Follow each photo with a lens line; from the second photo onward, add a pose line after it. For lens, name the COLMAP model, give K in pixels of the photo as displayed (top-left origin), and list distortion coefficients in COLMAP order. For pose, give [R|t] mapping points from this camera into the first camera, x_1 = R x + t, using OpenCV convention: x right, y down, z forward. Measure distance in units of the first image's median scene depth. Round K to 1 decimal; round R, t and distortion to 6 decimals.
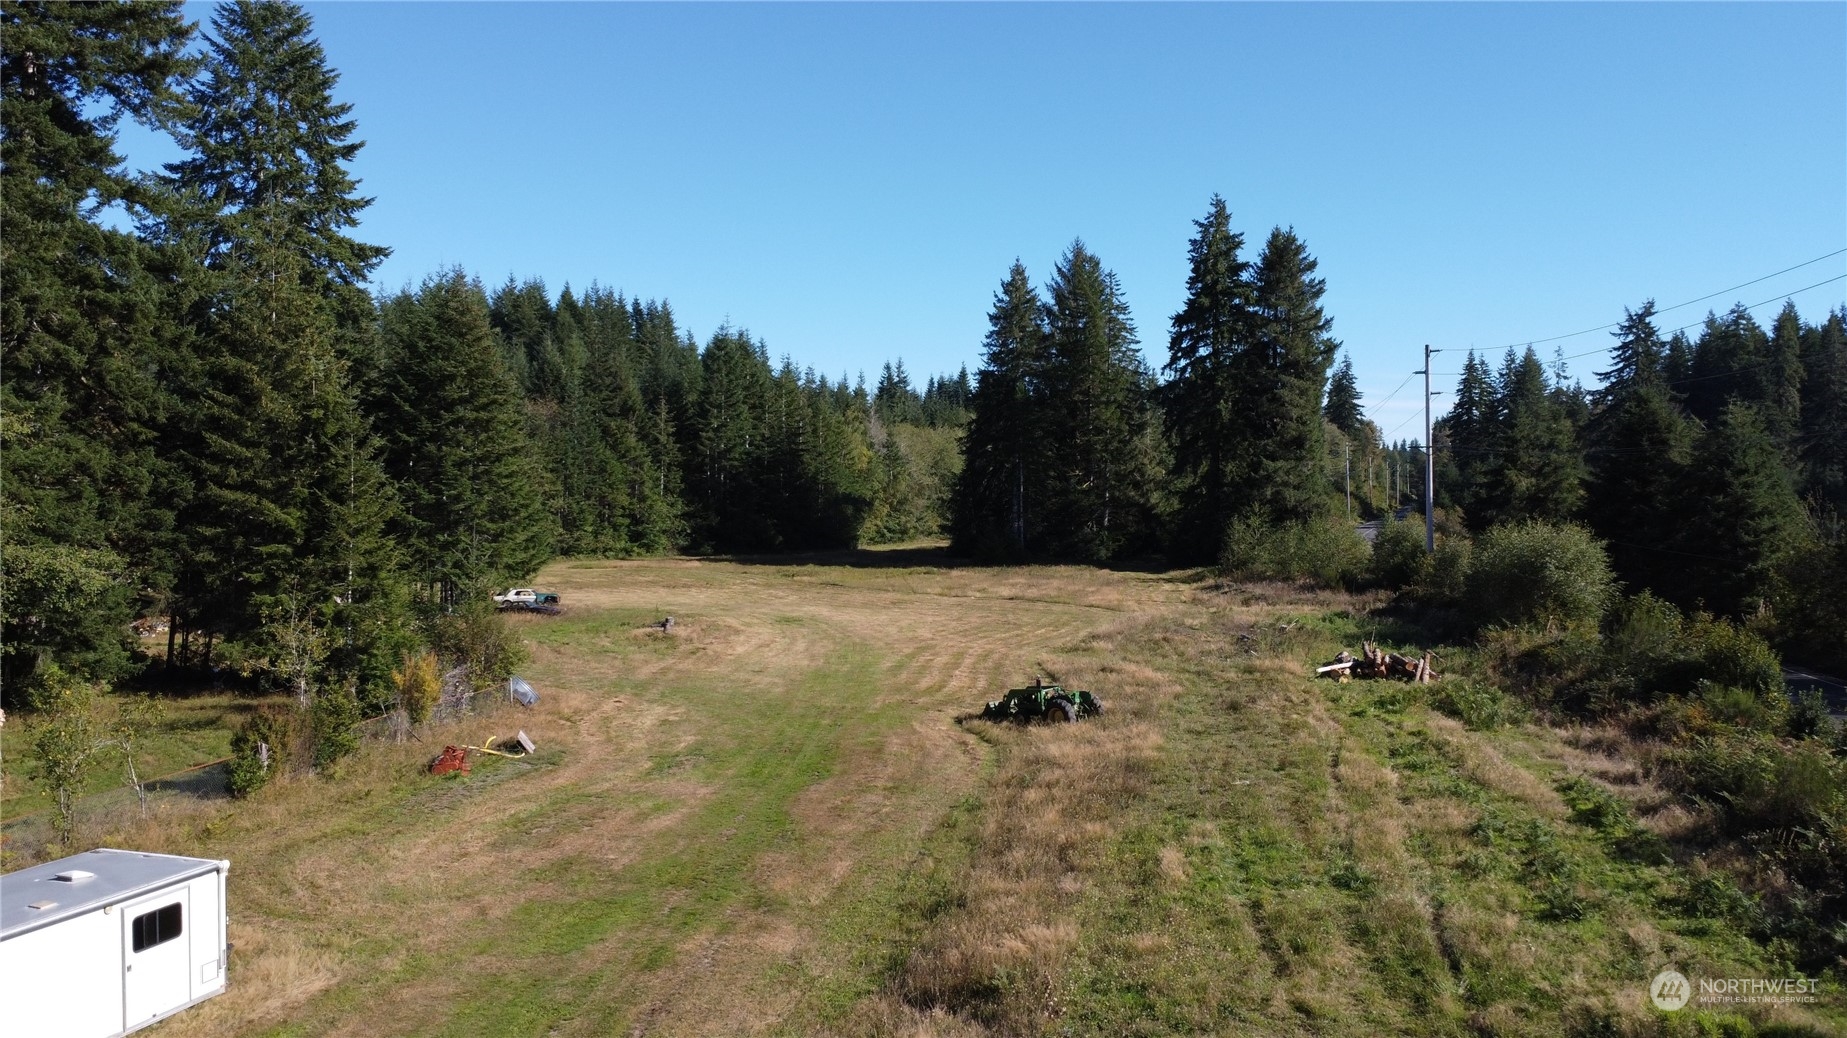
lens RADIAL K [[1389.3, 0, 923.5], [0, 1389.3, 519.0], [0, 0, 1]] dist [0.003070, -0.004491]
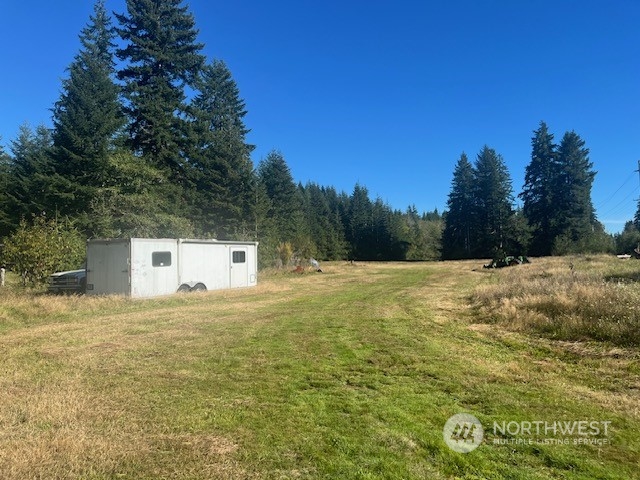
lens RADIAL K [[485.5, 0, 316.3], [0, 485.5, 240.3], [0, 0, 1]] dist [0.027911, -0.001088]
pose [[0.978167, -0.027732, -0.205963, -0.027697], [0.015099, 0.997921, -0.062655, 0.051167], [0.207272, 0.058177, 0.976552, 0.003409]]
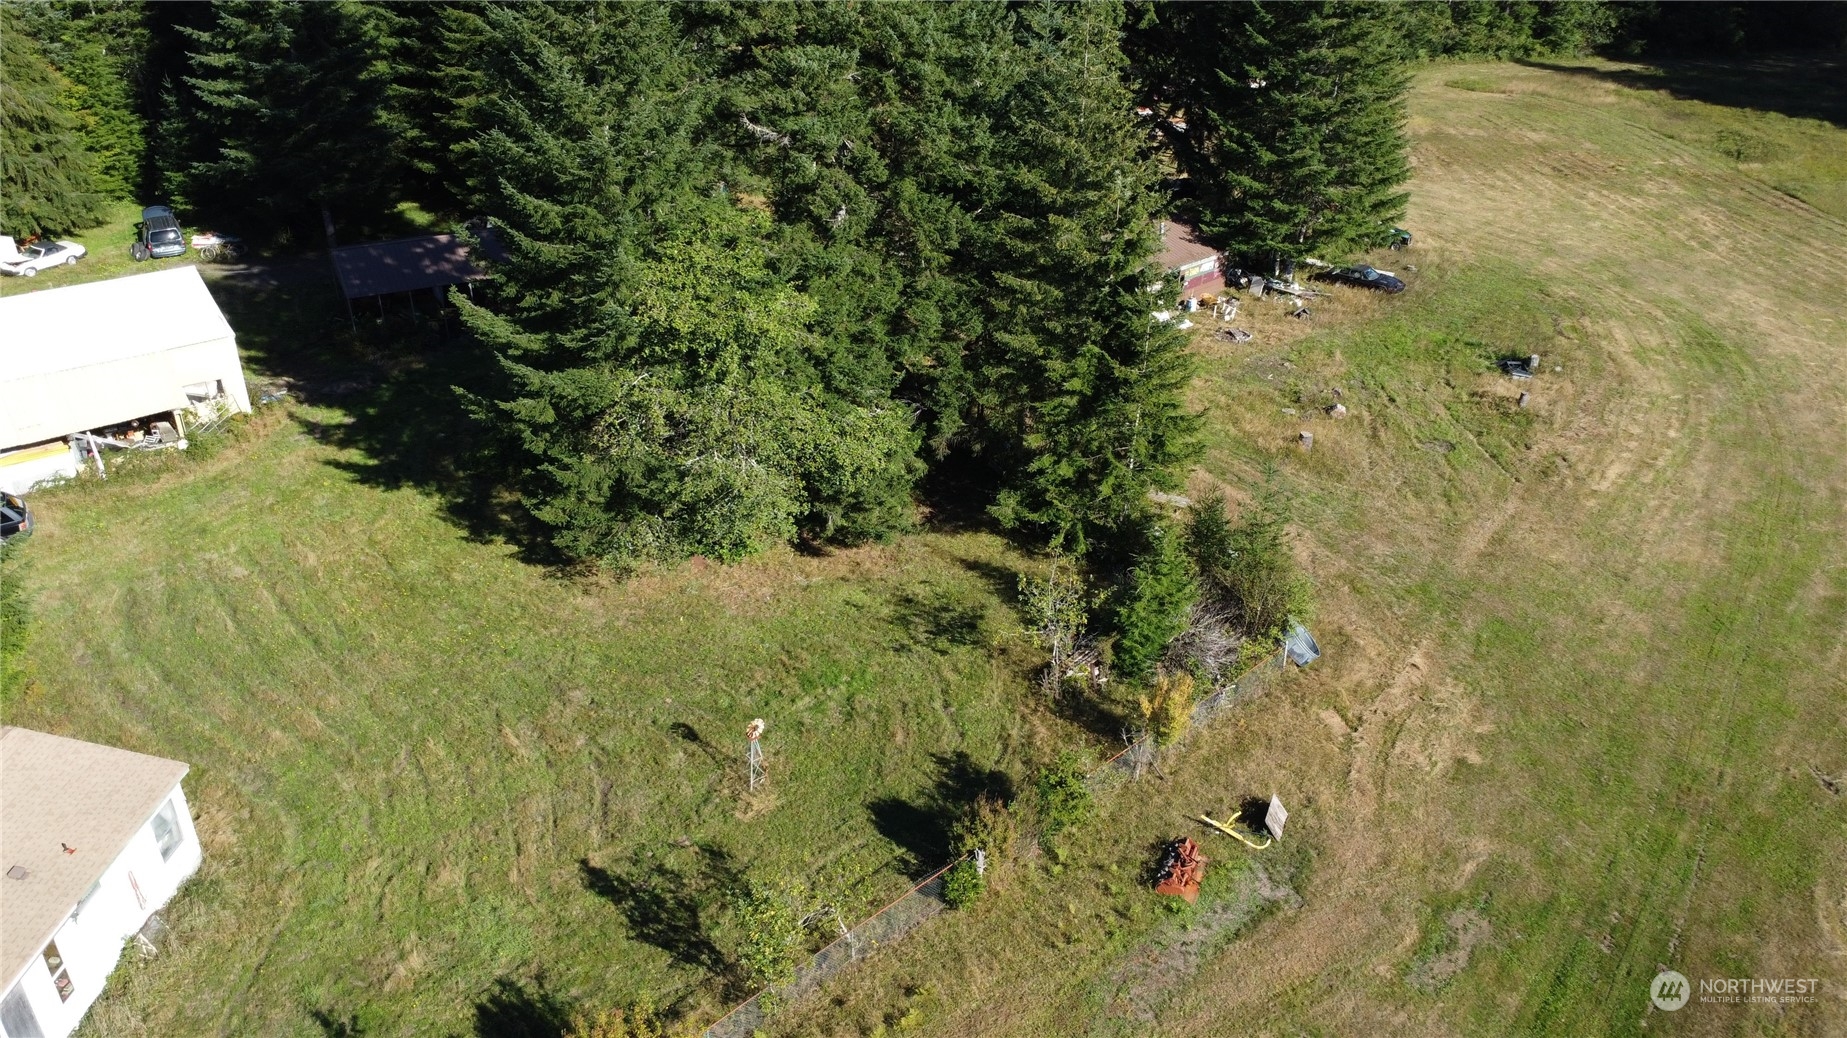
lens RADIAL K [[1389.3, 0, 923.5], [0, 1389.3, 519.0], [0, 0, 1]] dist [0.003070, -0.004491]
pose [[0.826153, 0.278877, -0.489591, -0.032085], [-0.021377, 0.883810, 0.467358, -0.122863], [0.563041, -0.375643, 0.736123, 0.103872]]
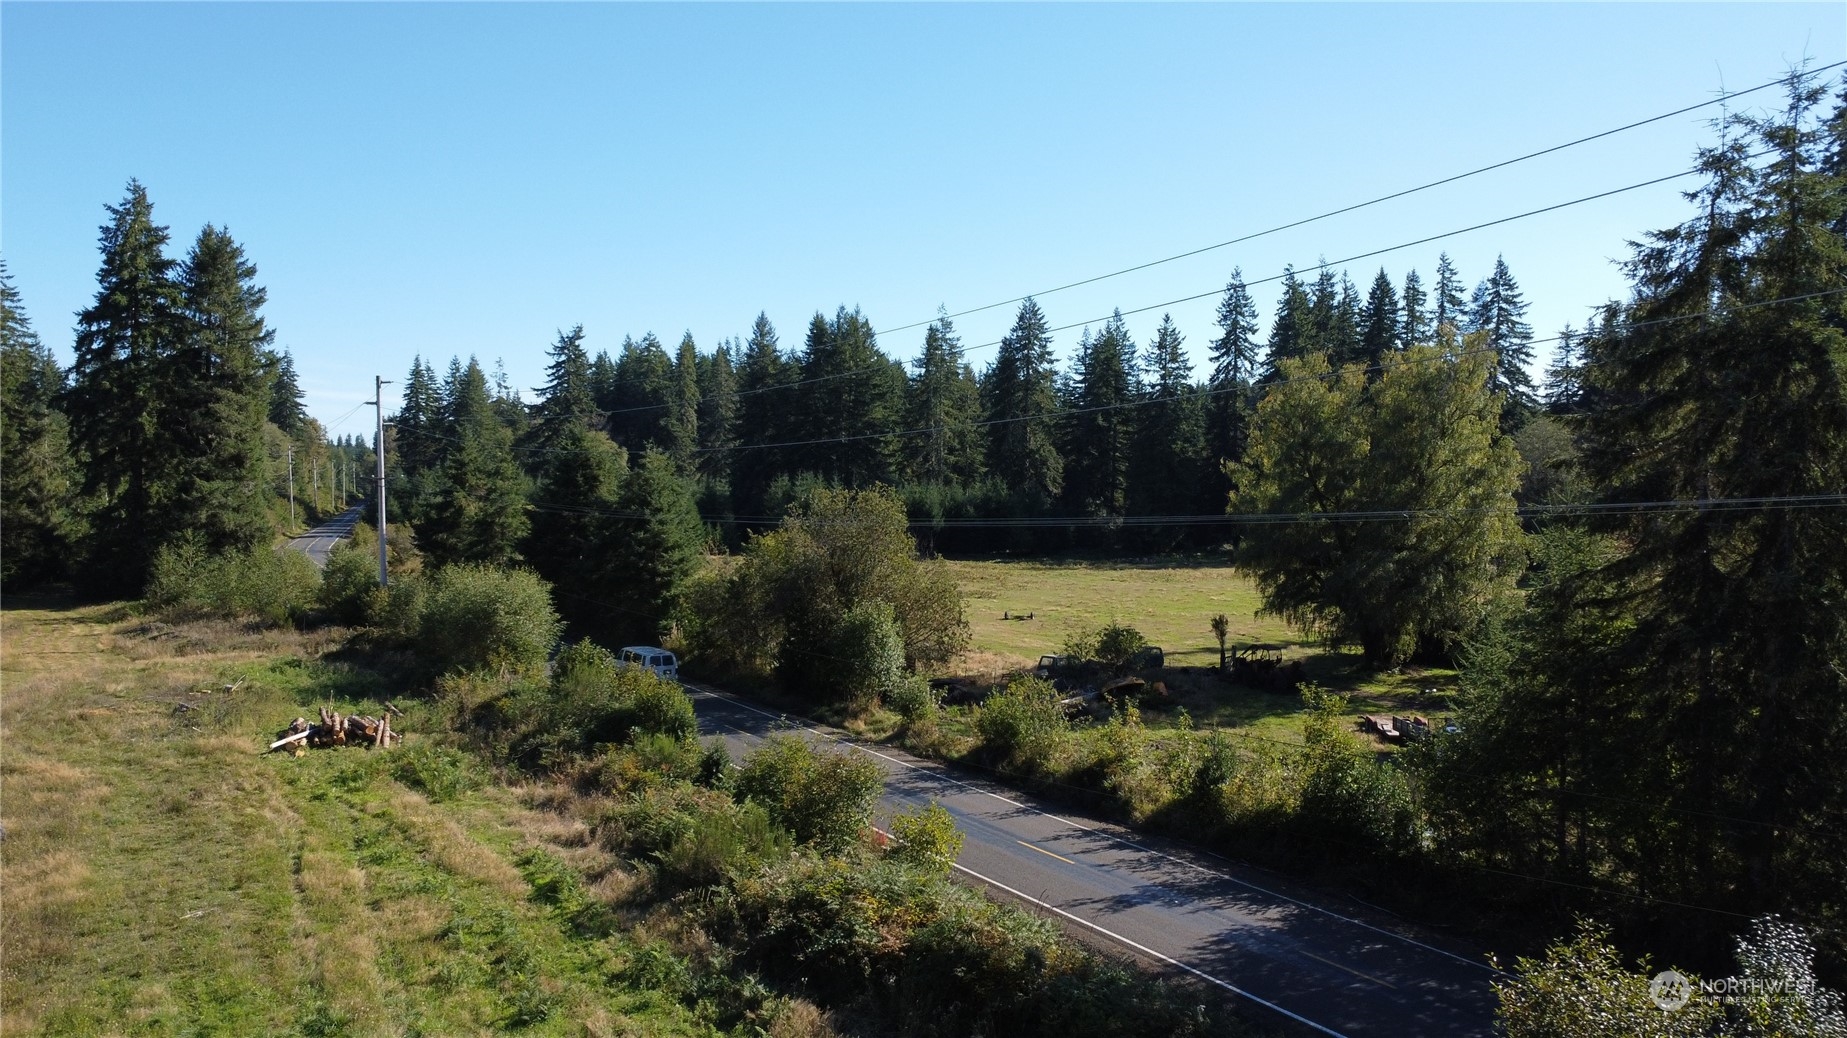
lens RADIAL K [[1388.2, 0, 928.4], [0, 1388.2, 524.5], [0, 0, 1]] dist [-0.002043, 0.007747]
pose [[0.746323, -0.012476, 0.665467, -0.004012], [0.007032, 0.999916, 0.010859, -0.019630], [-0.665547, -0.003425, 0.746348, -0.001649]]
